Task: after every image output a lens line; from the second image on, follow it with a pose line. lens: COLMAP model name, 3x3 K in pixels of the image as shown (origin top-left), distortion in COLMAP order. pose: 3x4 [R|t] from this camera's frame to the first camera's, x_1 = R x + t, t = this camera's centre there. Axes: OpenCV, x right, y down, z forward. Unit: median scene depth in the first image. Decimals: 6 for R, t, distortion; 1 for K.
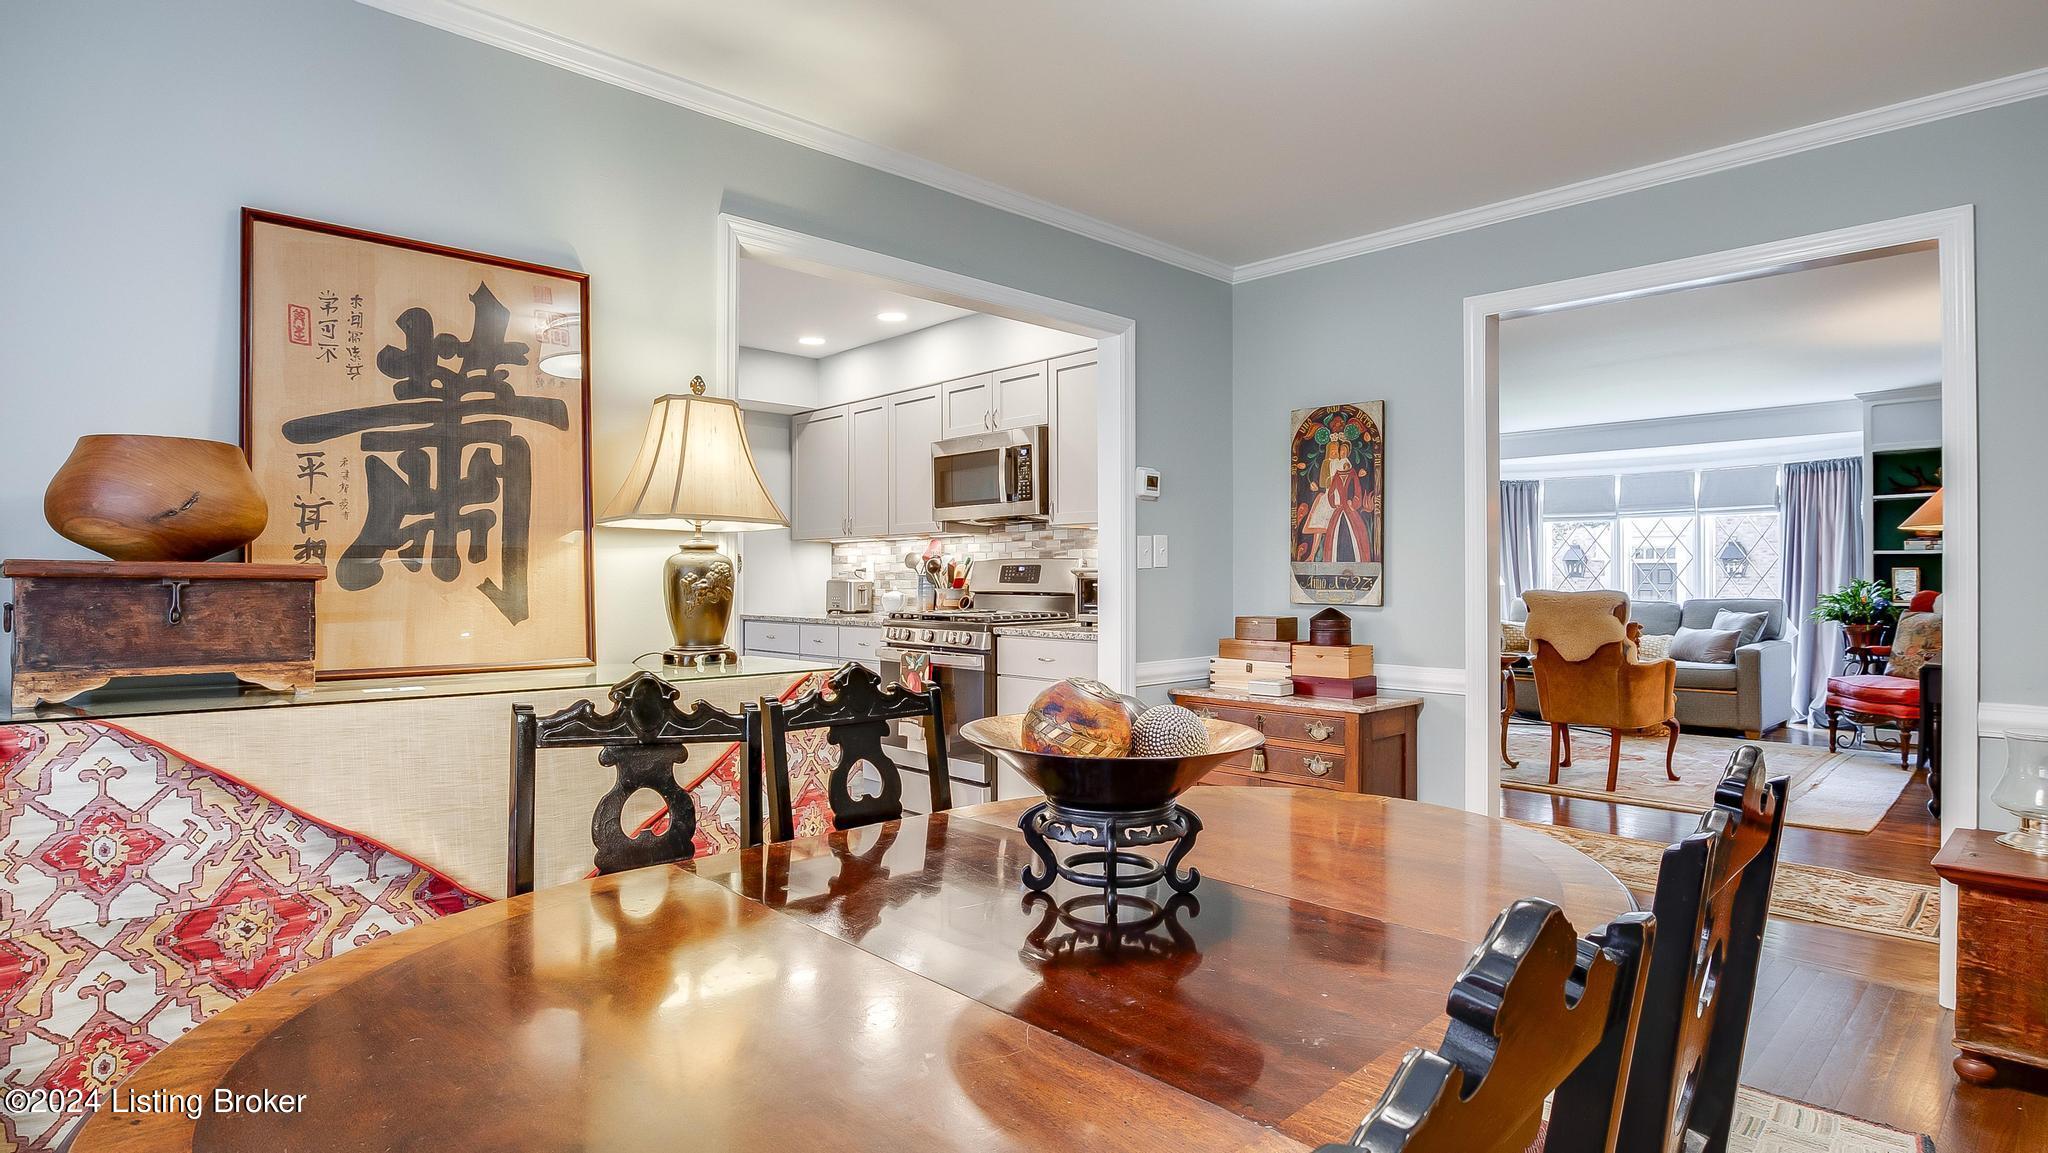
lens RADIAL K [[1038.0, 0, 1029.7], [0, 1038.0, 566.9], [0, 0, 1]] dist [-0.041693, 0.012202]
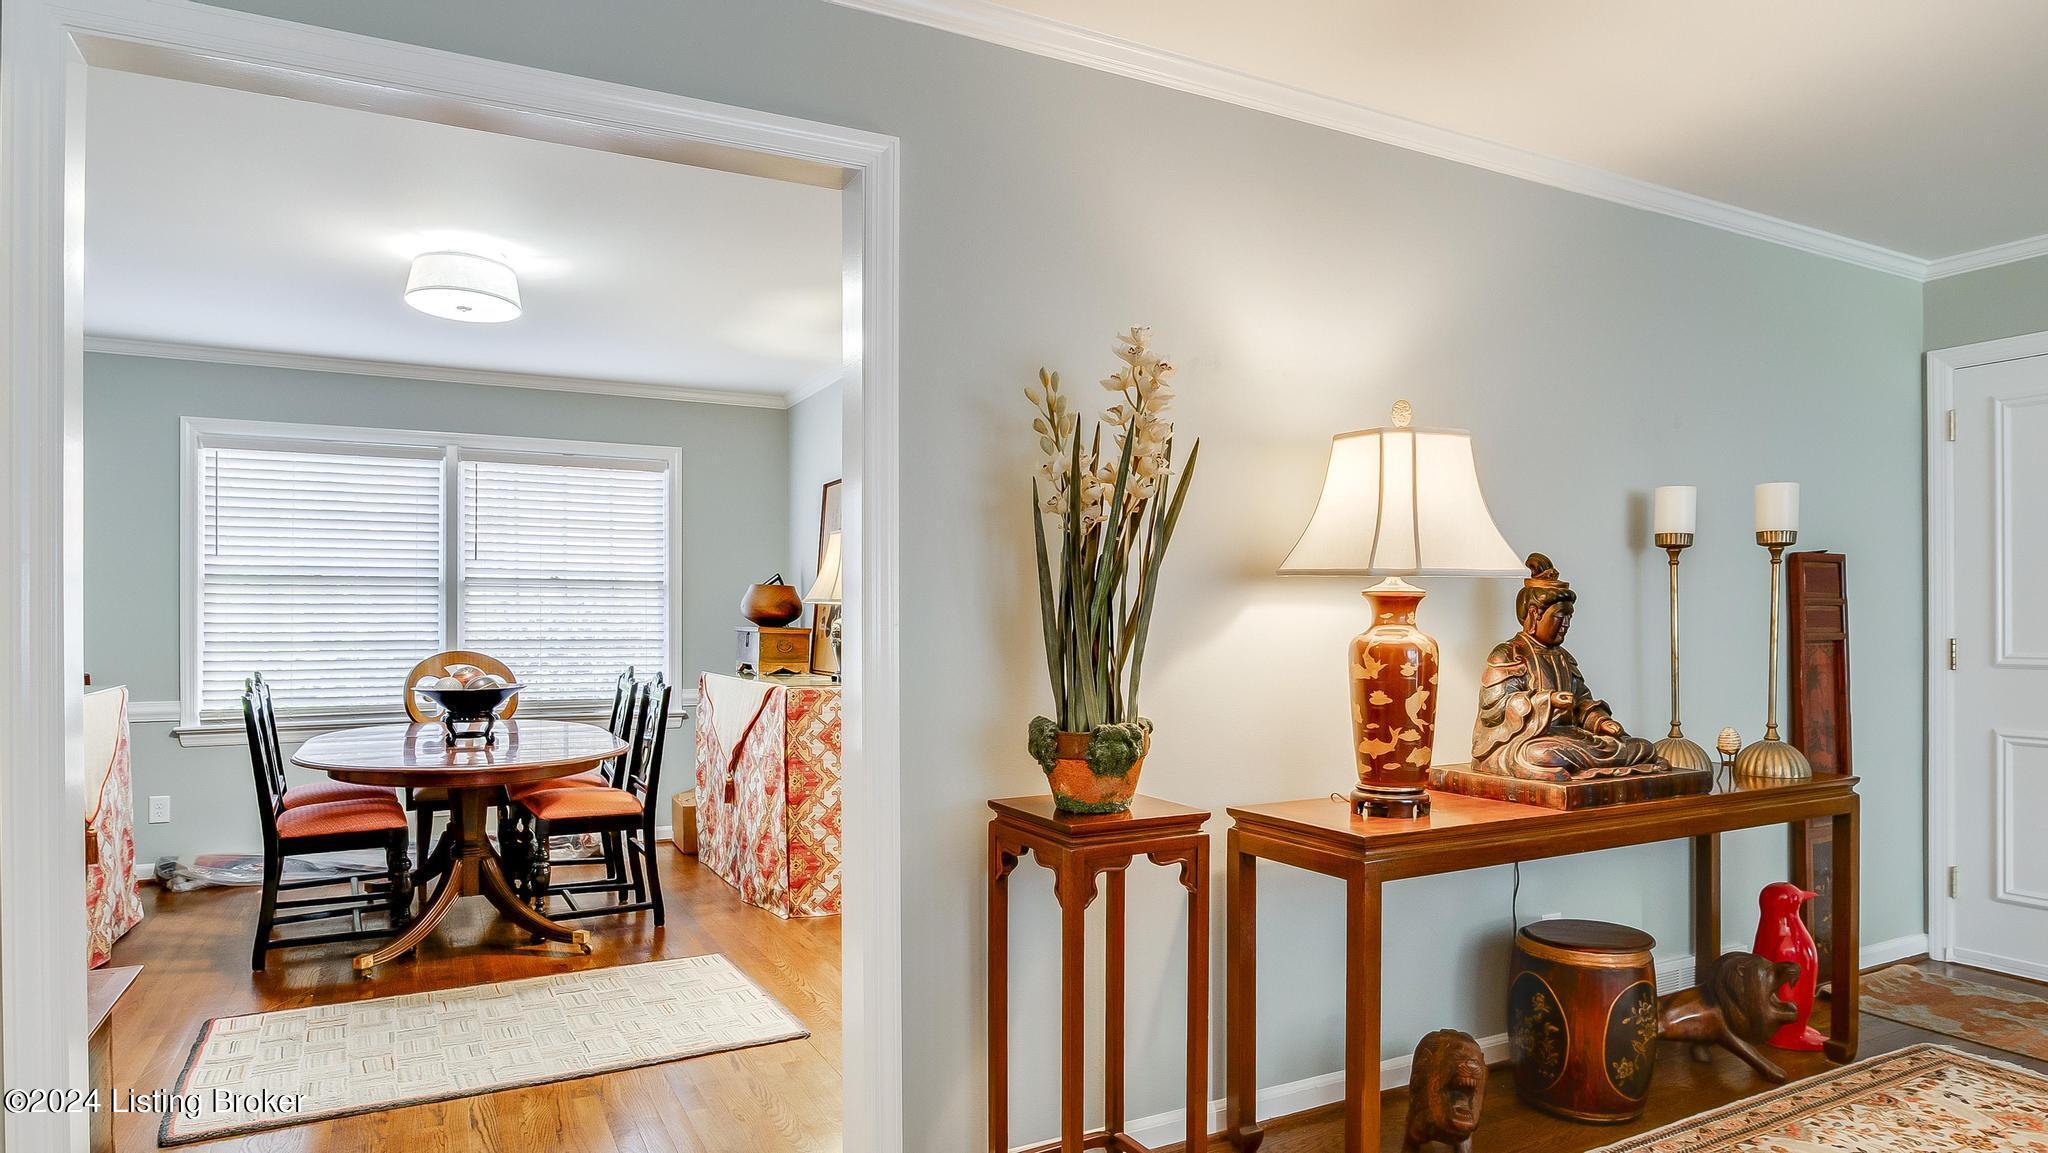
lens RADIAL K [[1128.7, 0, 1019.6], [0, 1128.7, 632.5], [0, 0, 1]] dist [-0.008191, -0.000990]
pose [[-0.271169, 0.004103, -0.962523, 0.614275], [0.007929, 0.999967, 0.002028, 0.003700], [0.962499, -0.007082, -0.271193, 0.755605]]
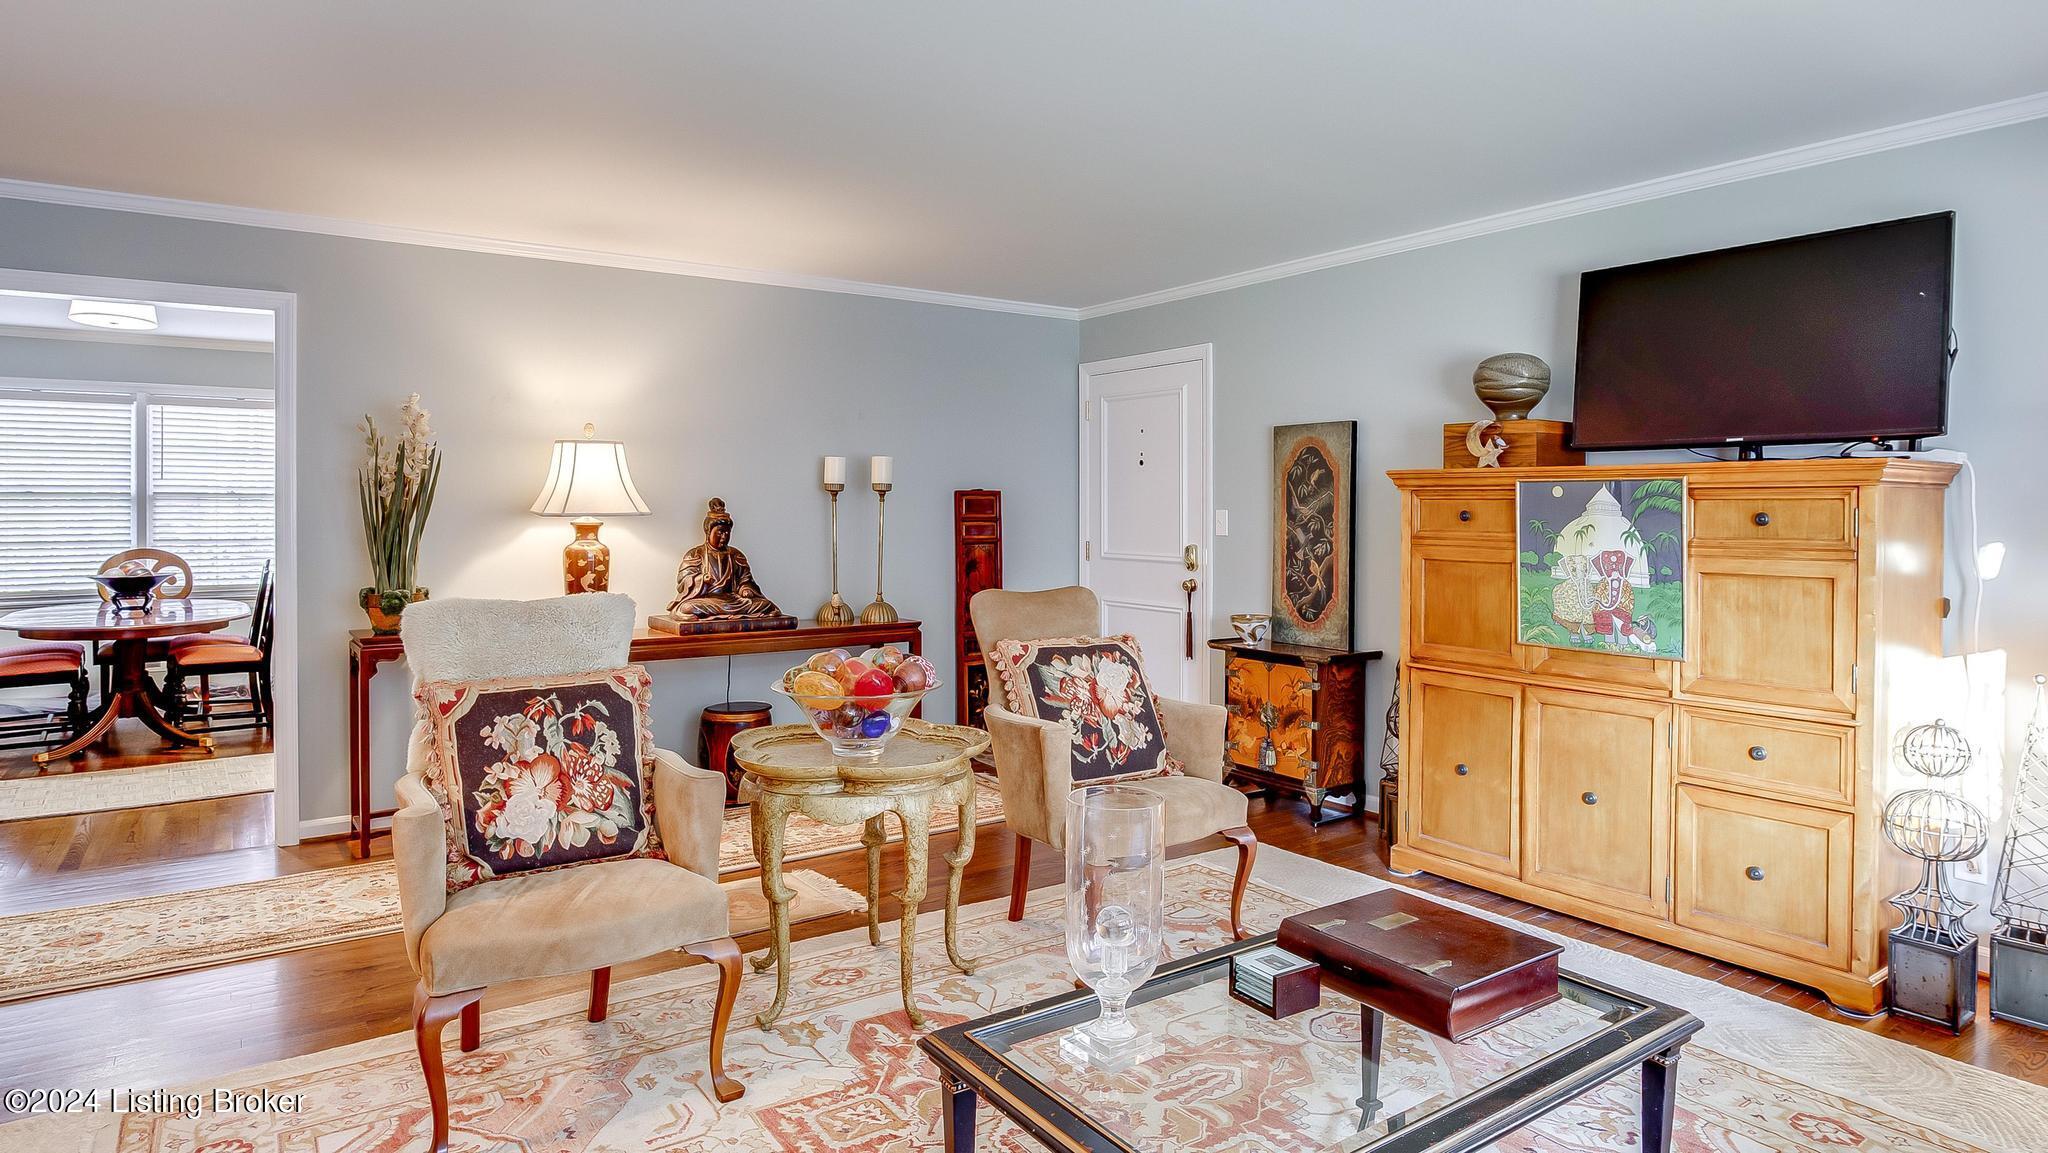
lens RADIAL K [[1147.9, 0, 1025.0], [0, 1147.9, 520.8], [0, 0, 1]] dist [-0.025056, 0.000463]
pose [[-0.148521, 0.006796, -0.988886, 0.926172], [0.008435, 0.999949, 0.005605, -0.012151], [0.988873, -0.007508, -0.148570, 1.193828]]
